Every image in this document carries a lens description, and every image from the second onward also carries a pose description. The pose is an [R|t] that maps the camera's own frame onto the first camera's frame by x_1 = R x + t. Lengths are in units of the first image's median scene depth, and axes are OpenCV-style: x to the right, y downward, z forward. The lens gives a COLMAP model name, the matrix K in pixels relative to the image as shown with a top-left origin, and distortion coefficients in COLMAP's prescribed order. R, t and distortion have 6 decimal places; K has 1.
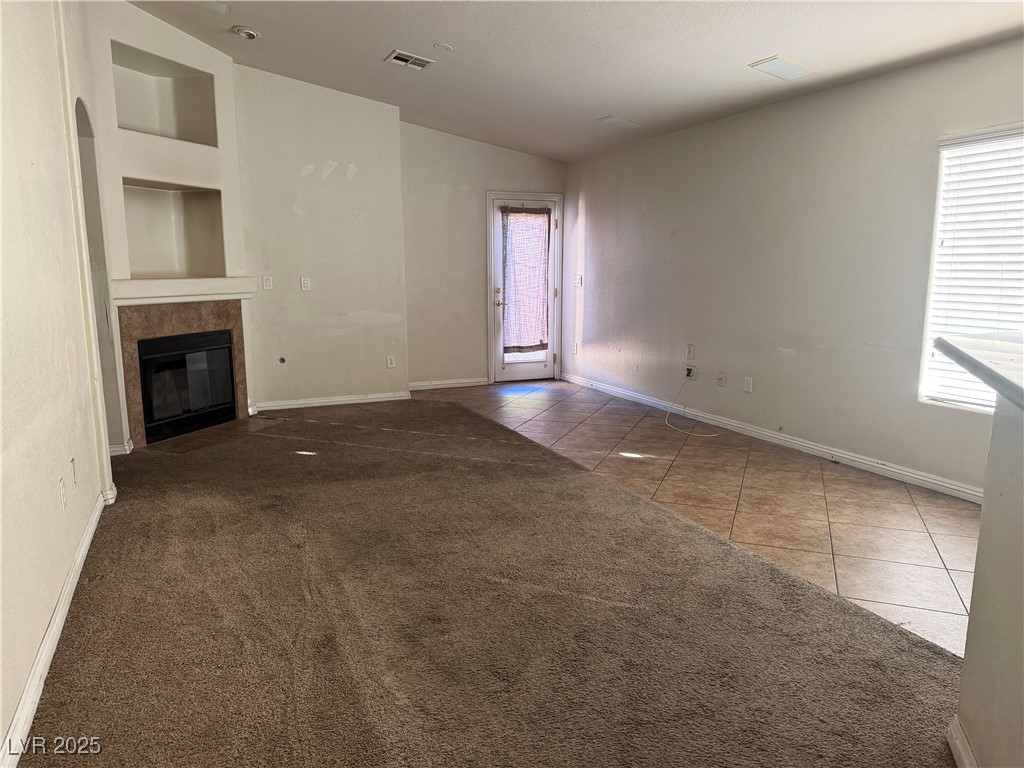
lens RADIAL K [[689.5, 0, 513.9], [0, 689.5, 384.5], [0, 0, 1]] dist [-0.013973, -0.004421]
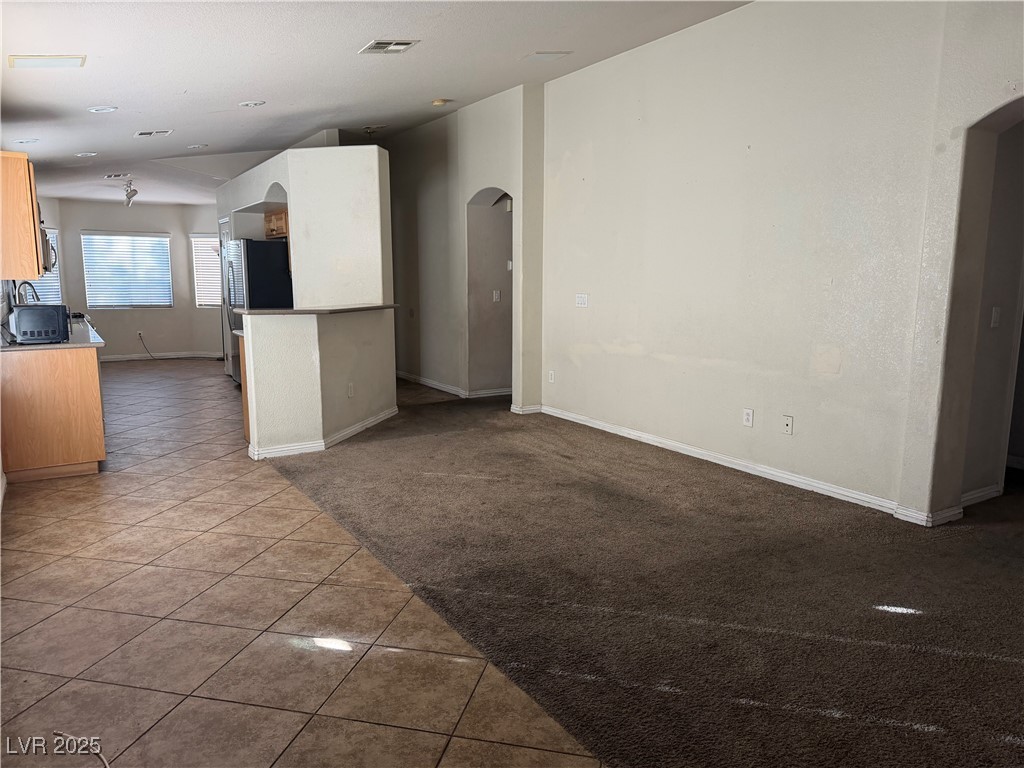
lens RADIAL K [[689.5, 0, 512.6], [0, 689.5, 387.7], [0, 0, 1]] dist [-0.013973, -0.004421]
pose [[-0.988804, 0.021866, -0.147607, 0.084977], [-0.026137, 0.948531, 0.315605, -0.210035], [0.146910, 0.315929, -0.937340, 1.174791]]
